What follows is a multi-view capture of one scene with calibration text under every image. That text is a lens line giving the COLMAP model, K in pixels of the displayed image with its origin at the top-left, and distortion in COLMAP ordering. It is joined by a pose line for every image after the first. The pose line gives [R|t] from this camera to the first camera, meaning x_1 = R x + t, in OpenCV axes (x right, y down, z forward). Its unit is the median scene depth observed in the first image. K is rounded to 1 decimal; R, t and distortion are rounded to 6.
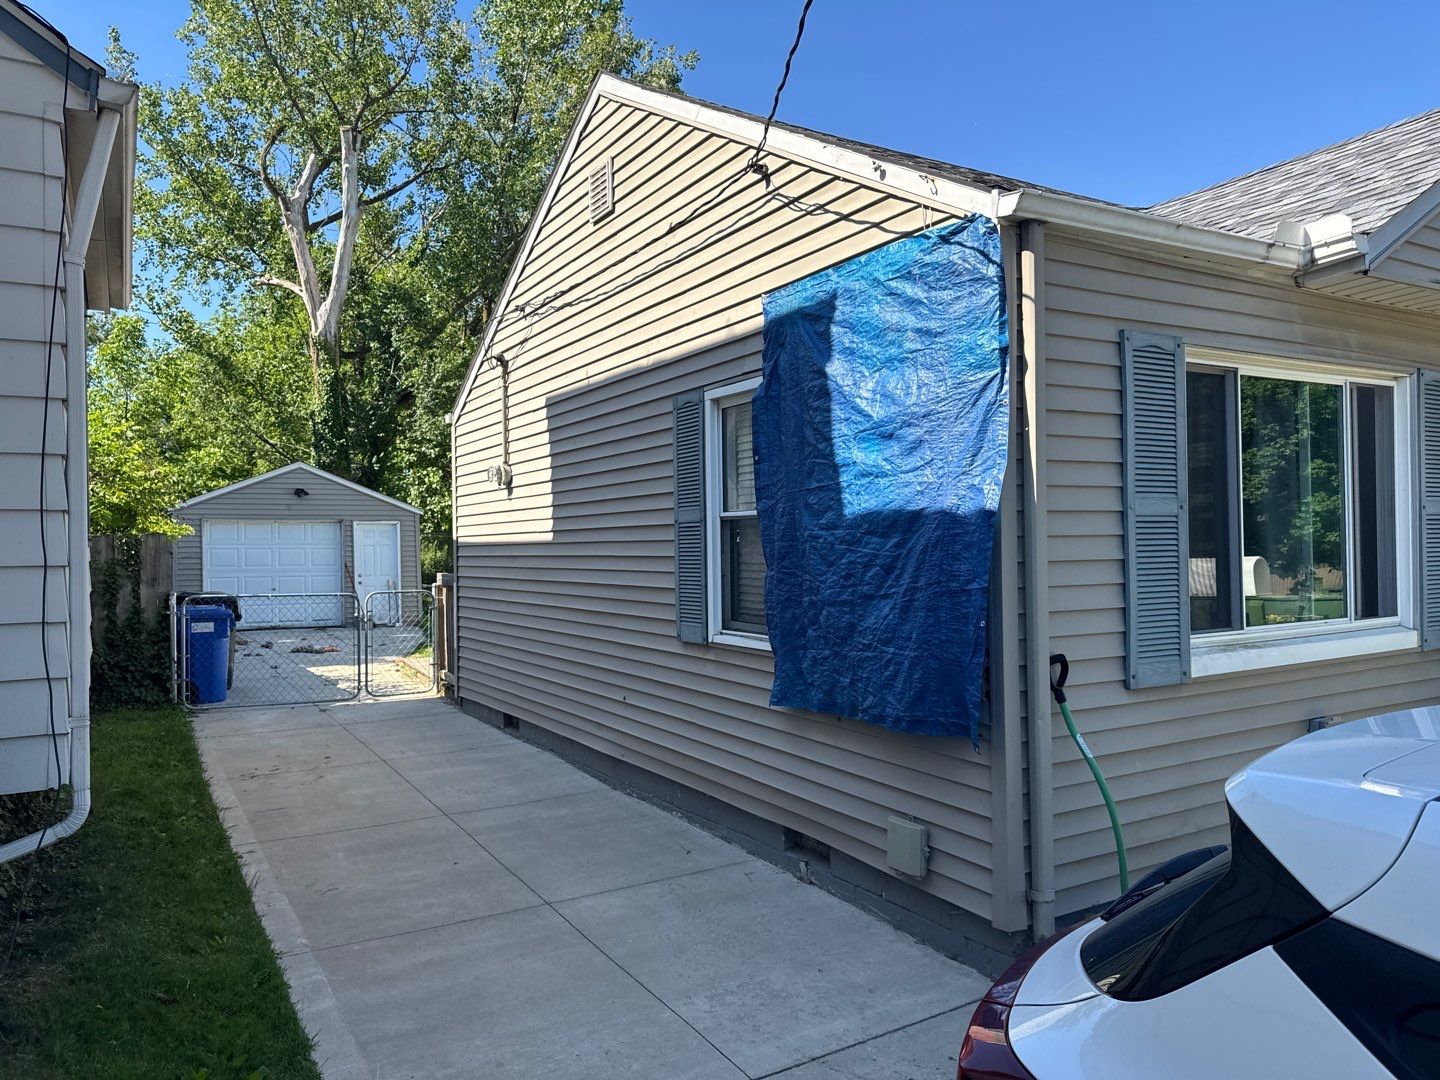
lens RADIAL K [[1037.5, 0, 720.0], [0, 1037.5, 540.0], [0, 0, 1]] dist [0.007080, 0.000536]
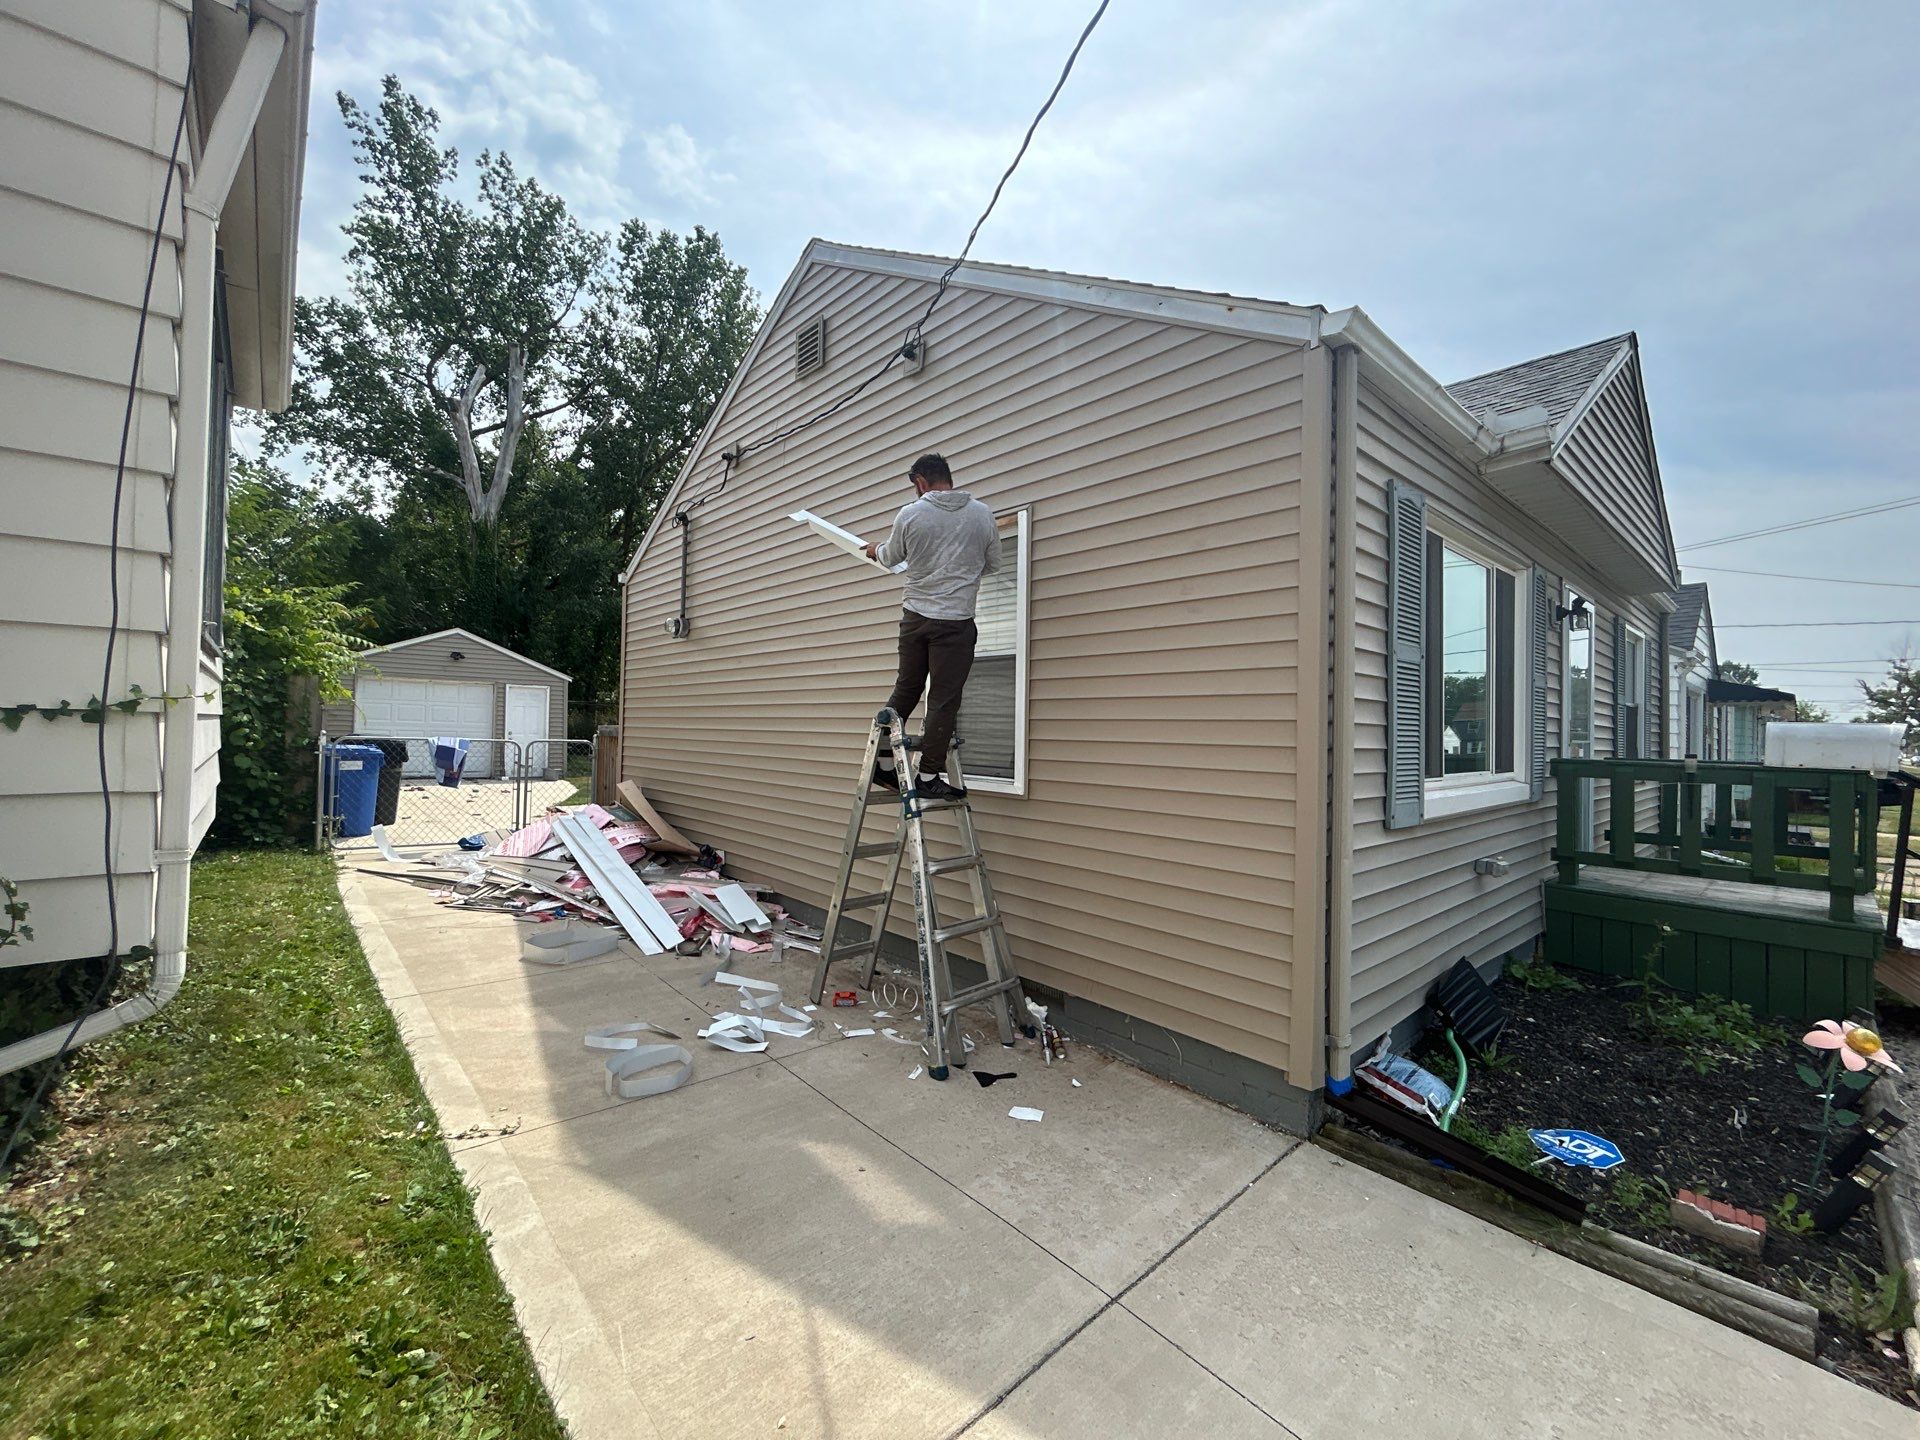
lens RADIAL K [[779.4, 0, 954.3], [0, 779.4, 716.5], [0, 0, 1]] dist [-0.001312, -0.000227]
pose [[0.979521, 0.039957, 0.197338, -0.180761], [-0.037664, 0.999172, -0.015364, 0.060751], [-0.197788, 0.007617, 0.980215, 0.333886]]
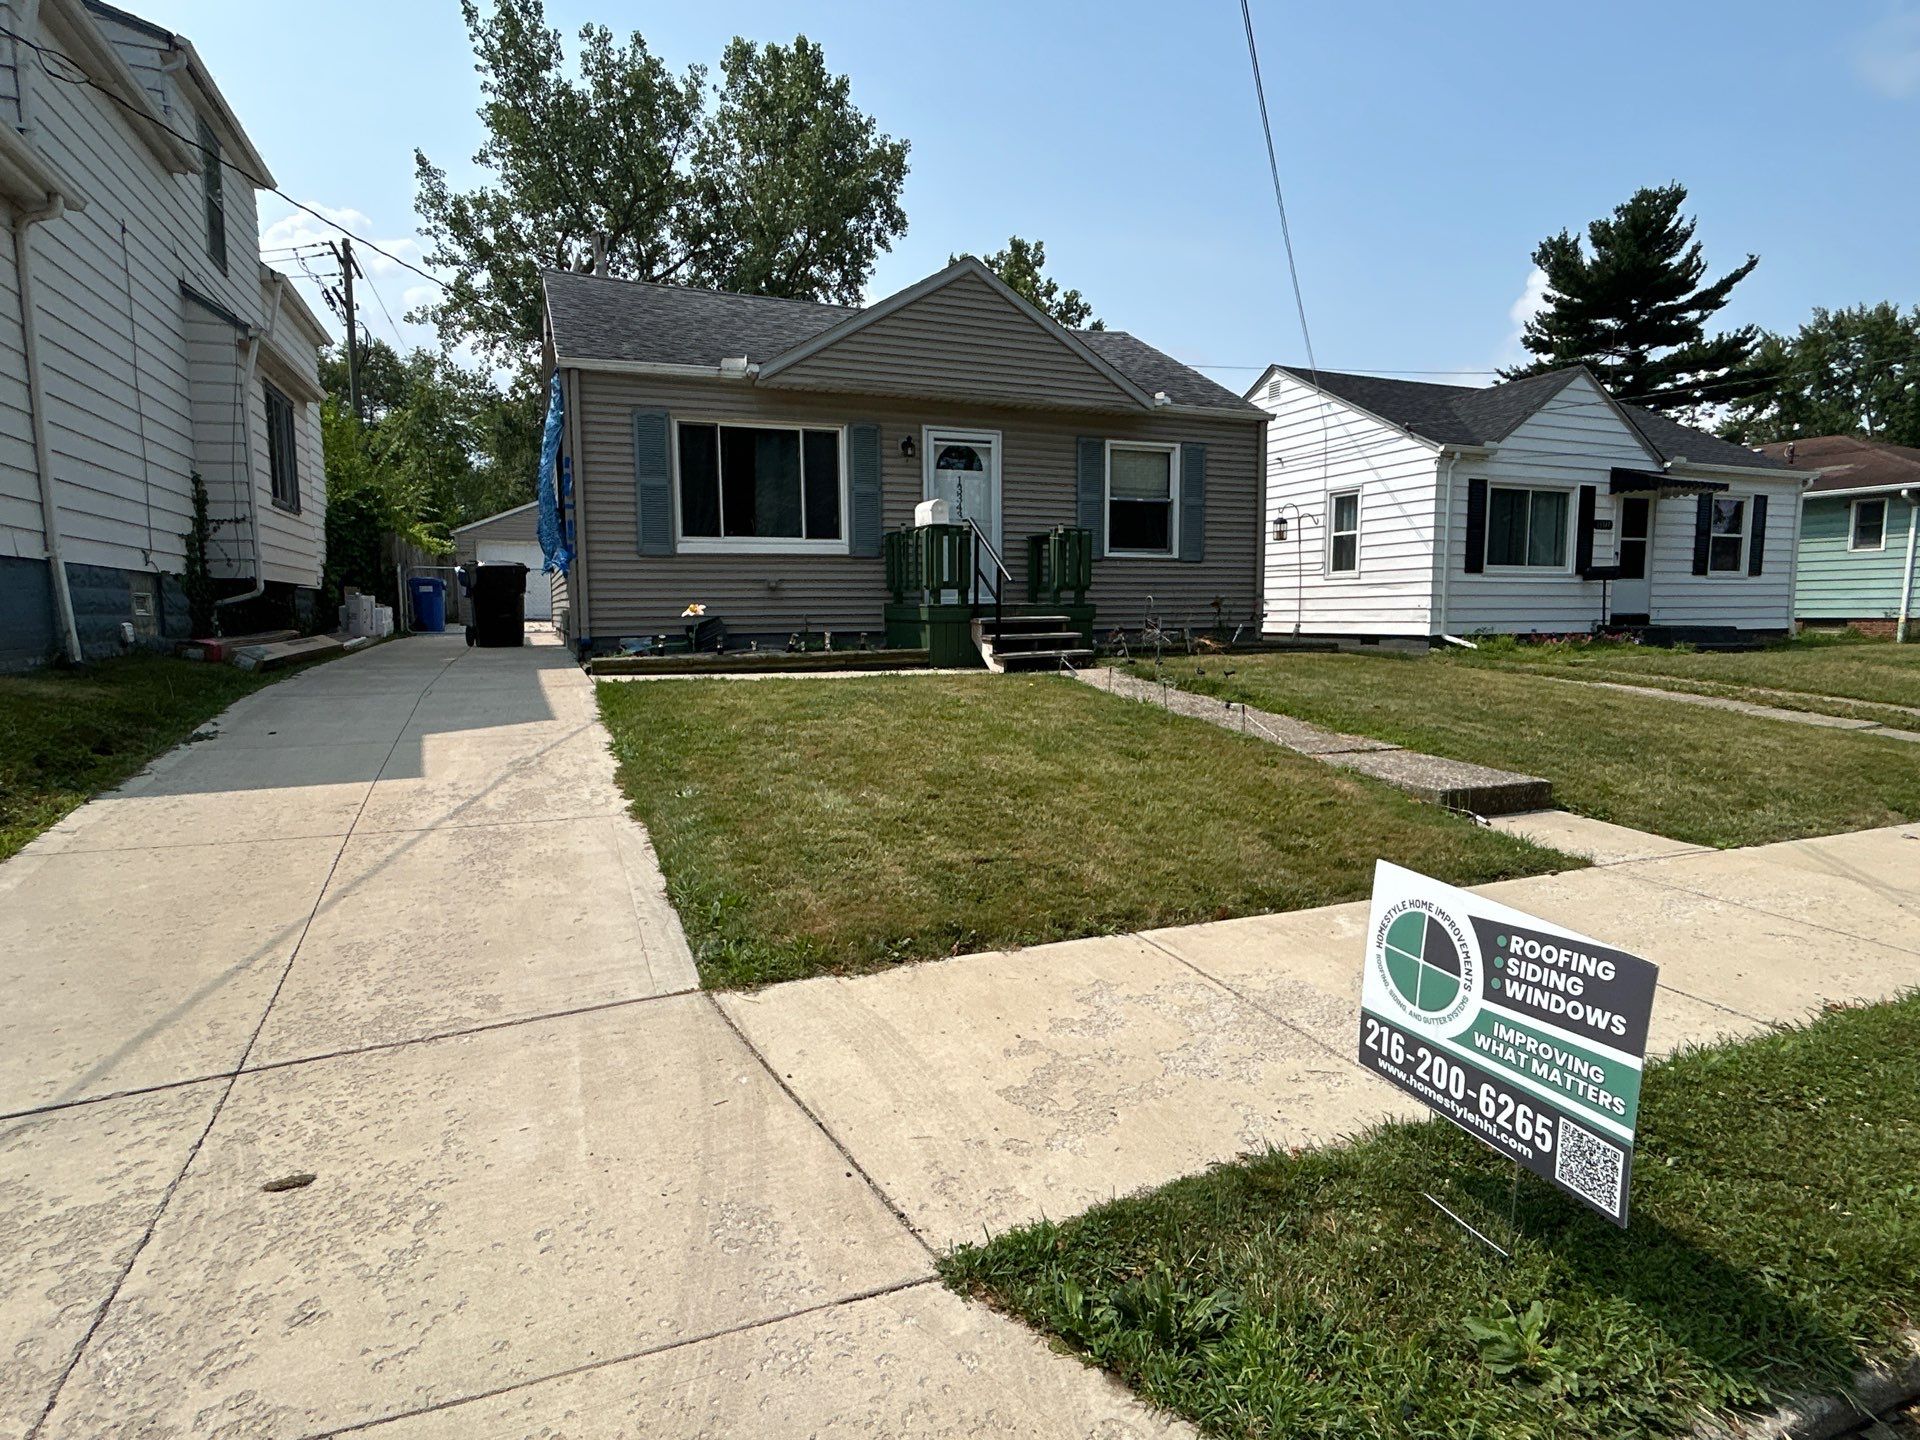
lens RADIAL K [[1100.9, 0, 960.0], [0, 1100.9, 720.0], [0, 0, 1]] dist [-0.002338, -0.000651]
pose [[0.985876, 0.029401, -0.164874, 1.629732], [-0.011345, 0.993933, 0.109404, 0.239365], [0.167091, -0.105988, 0.980228, -1.528254]]
